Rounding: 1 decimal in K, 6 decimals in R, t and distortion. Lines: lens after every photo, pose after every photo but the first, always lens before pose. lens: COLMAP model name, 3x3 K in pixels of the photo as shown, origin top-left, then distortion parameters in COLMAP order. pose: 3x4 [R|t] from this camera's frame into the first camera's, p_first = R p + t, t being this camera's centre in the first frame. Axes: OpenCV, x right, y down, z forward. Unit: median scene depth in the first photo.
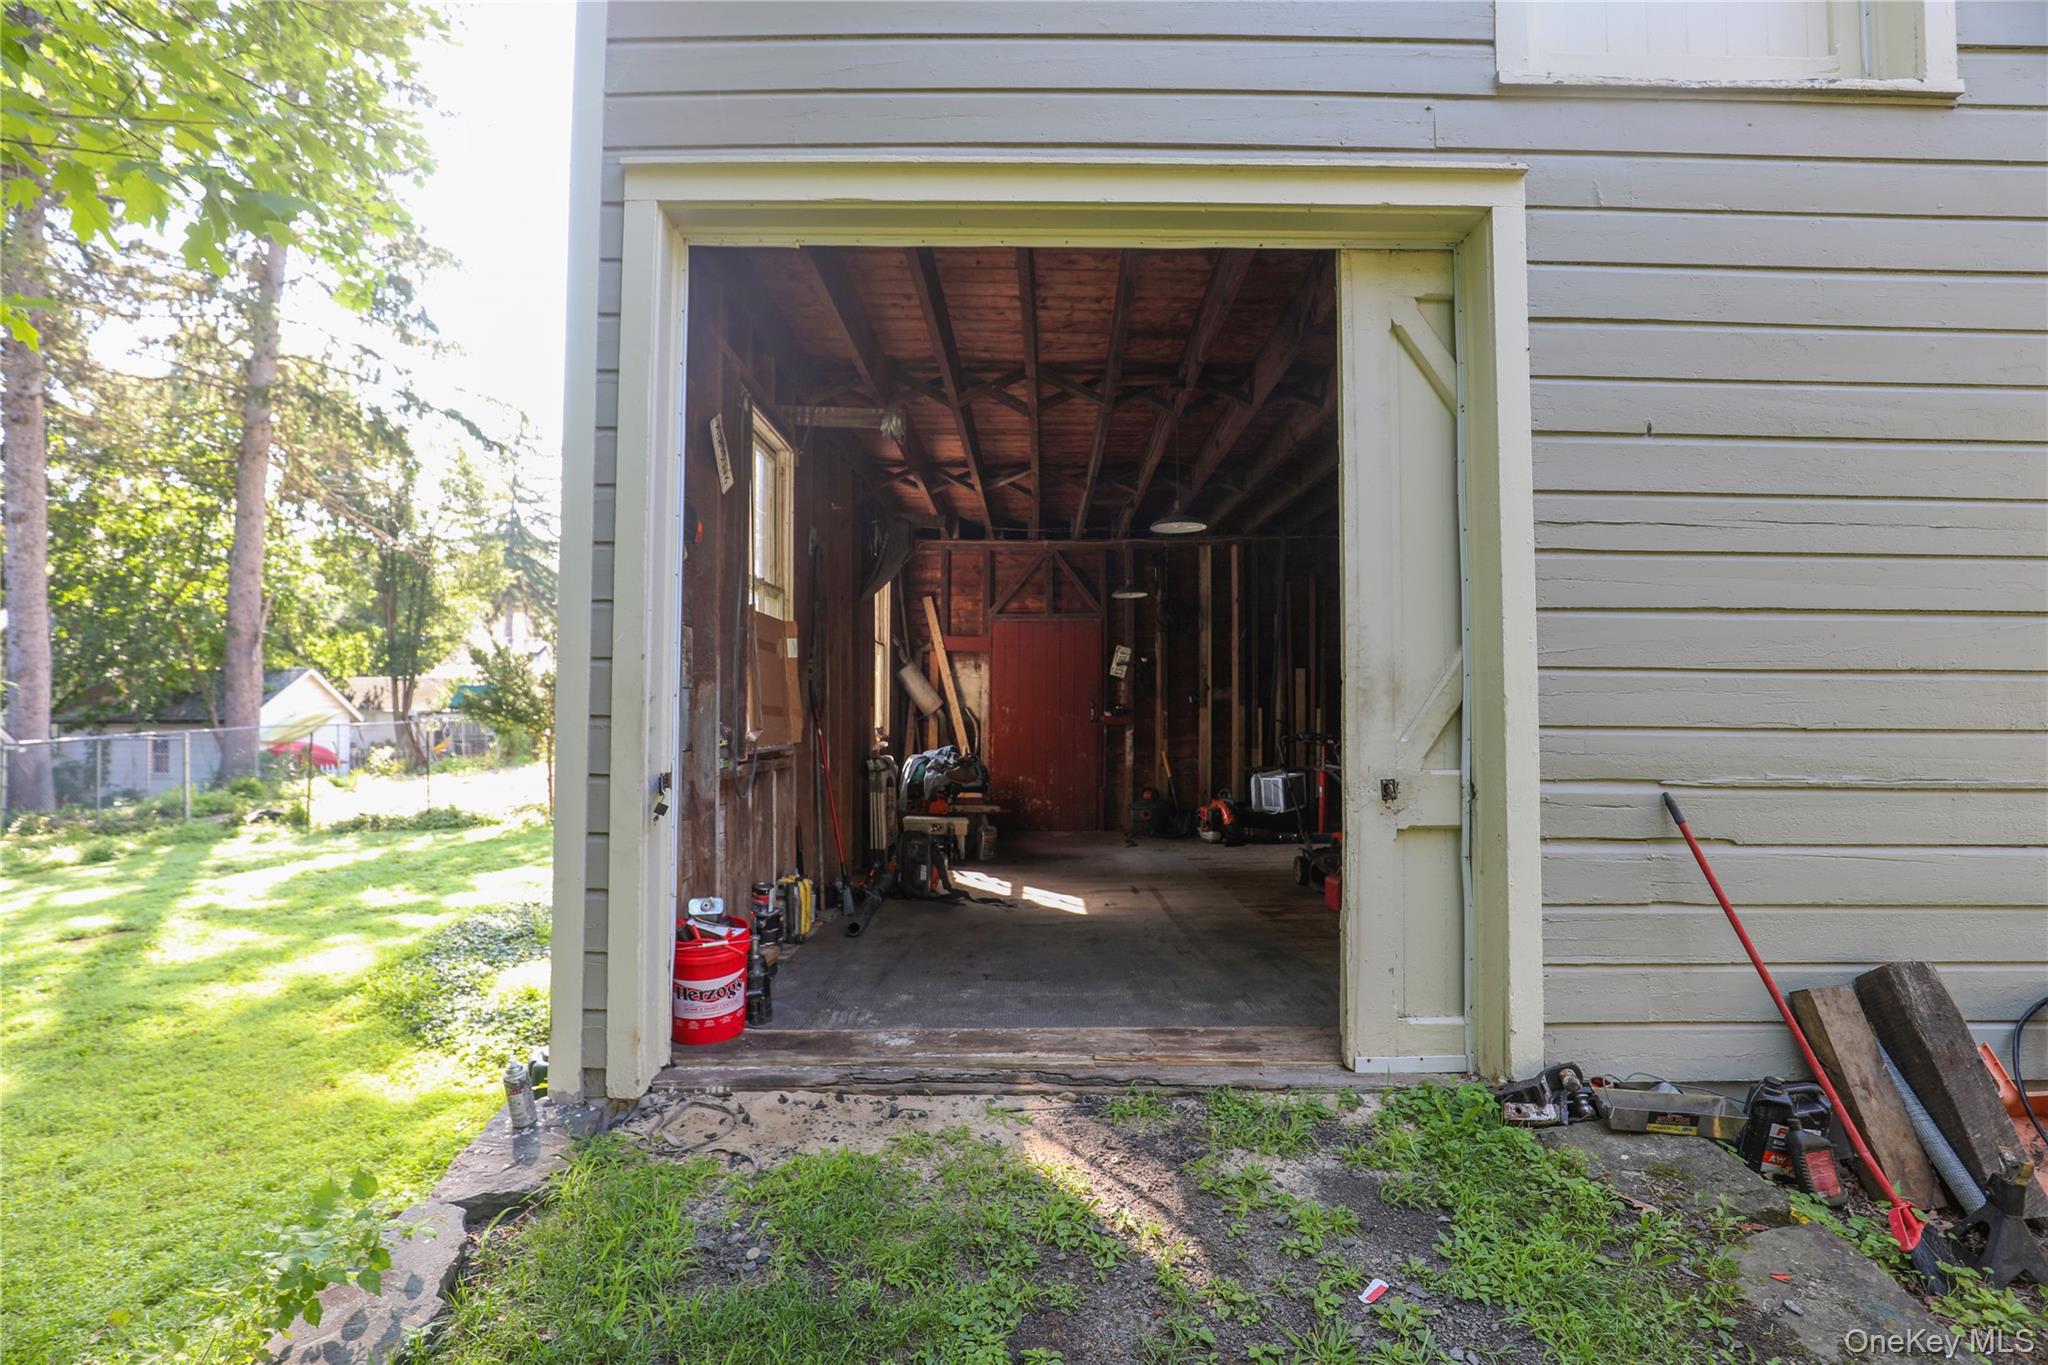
lens RADIAL K [[935.6, 0, 1012.4], [0, 935.6, 690.0], [0, 0, 1]] dist [-0.039378, 0.008762]
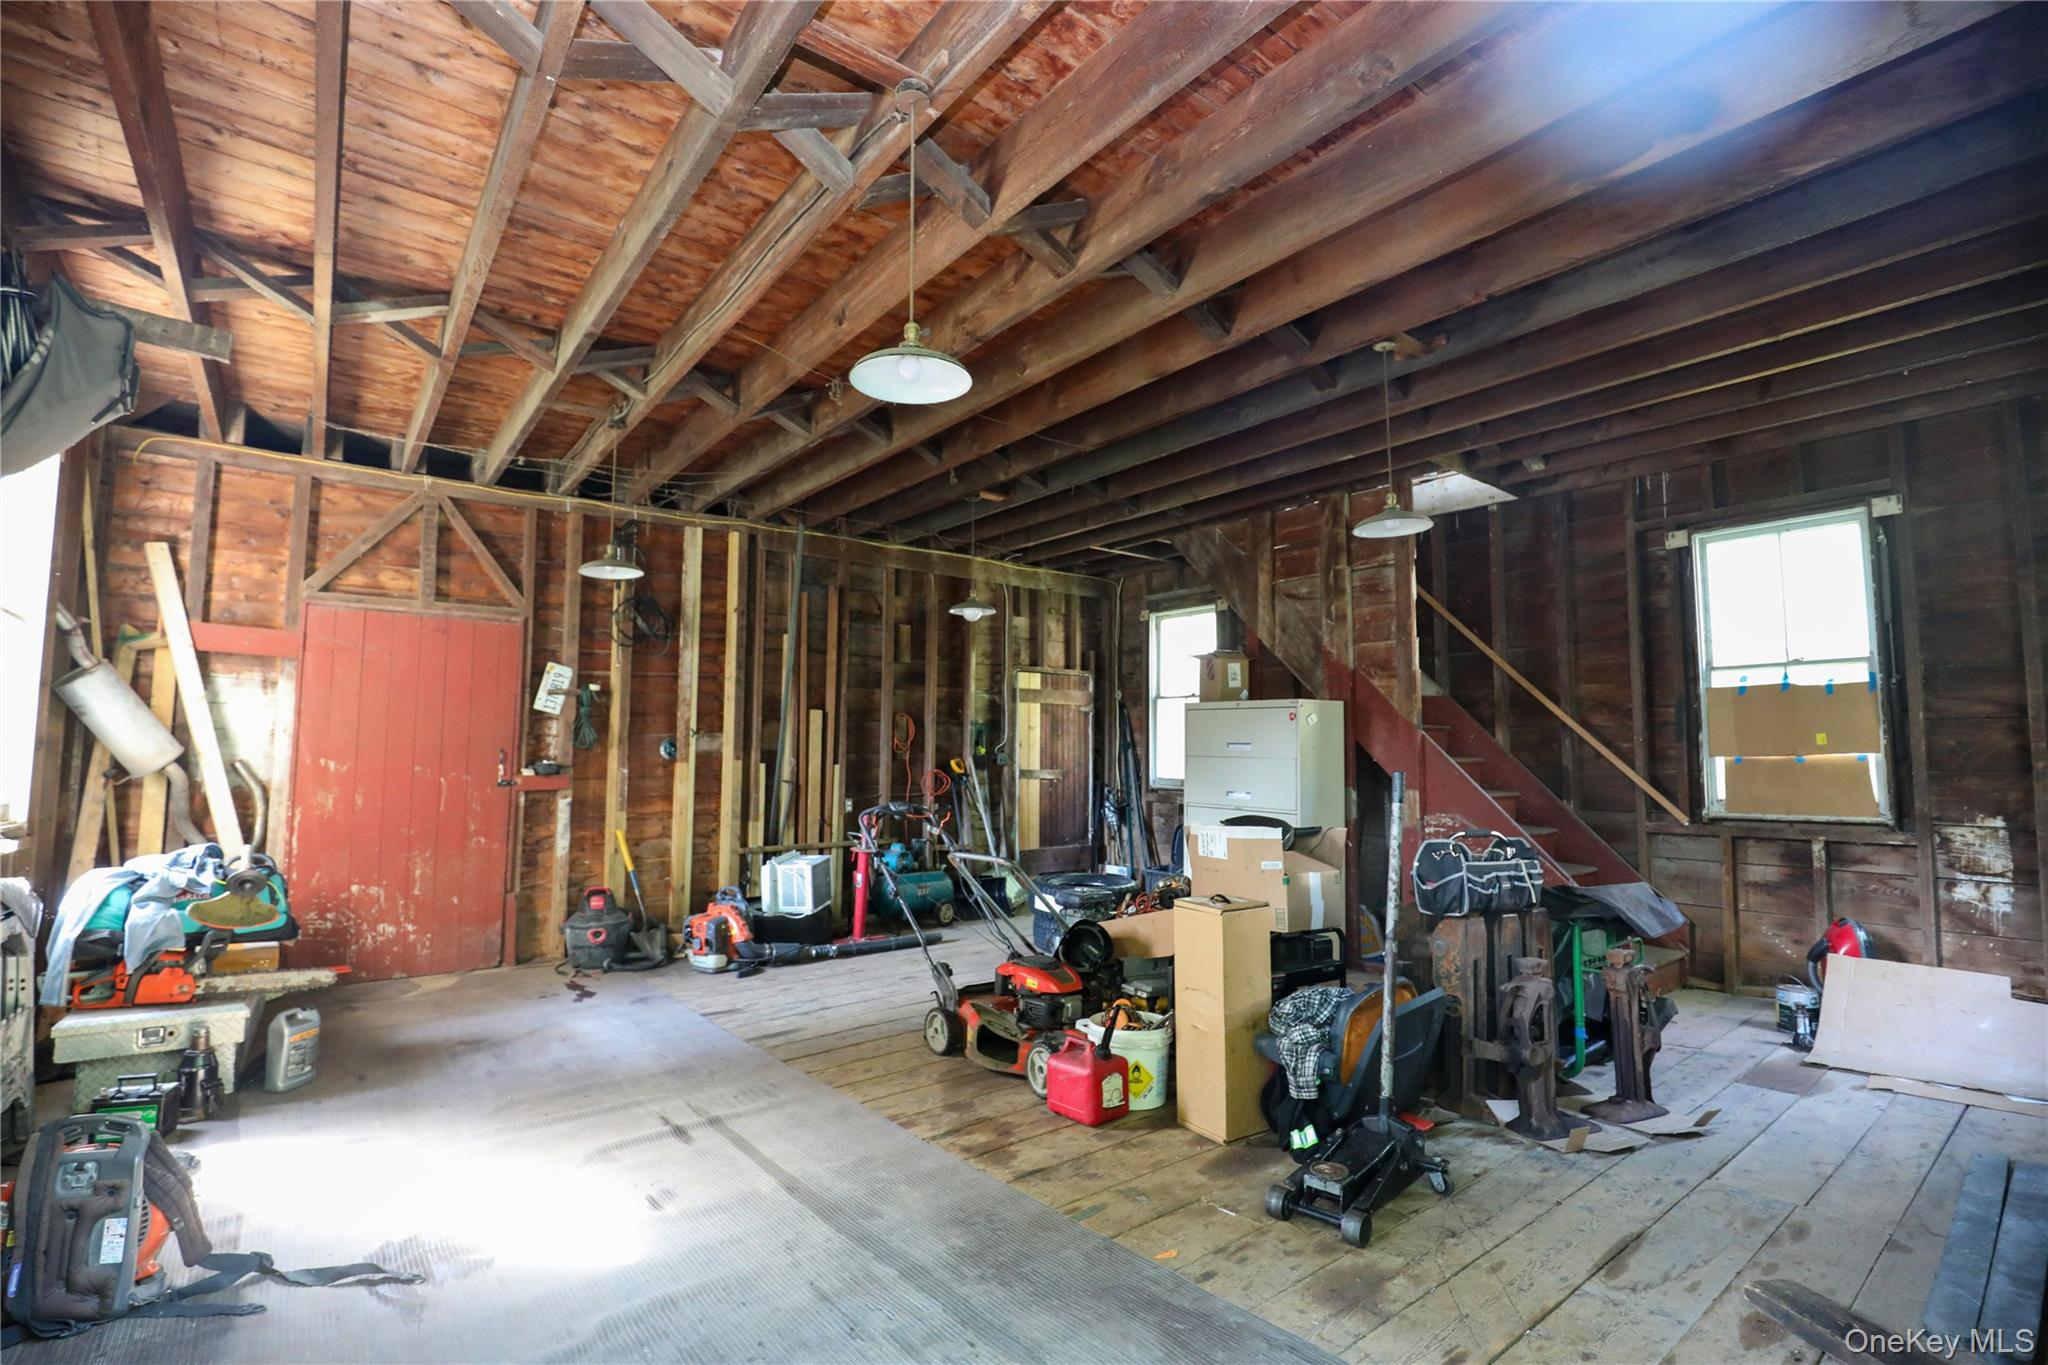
lens RADIAL K [[935.6, 0, 1012.4], [0, 935.6, 690.0], [0, 0, 1]] dist [-0.039378, 0.008762]
pose [[0.777978, 0.049394, 0.626347, -0.034354], [-0.015109, 0.998087, -0.059942, 0.003222], [-0.628110, 0.037170, 0.777236, 0.325877]]
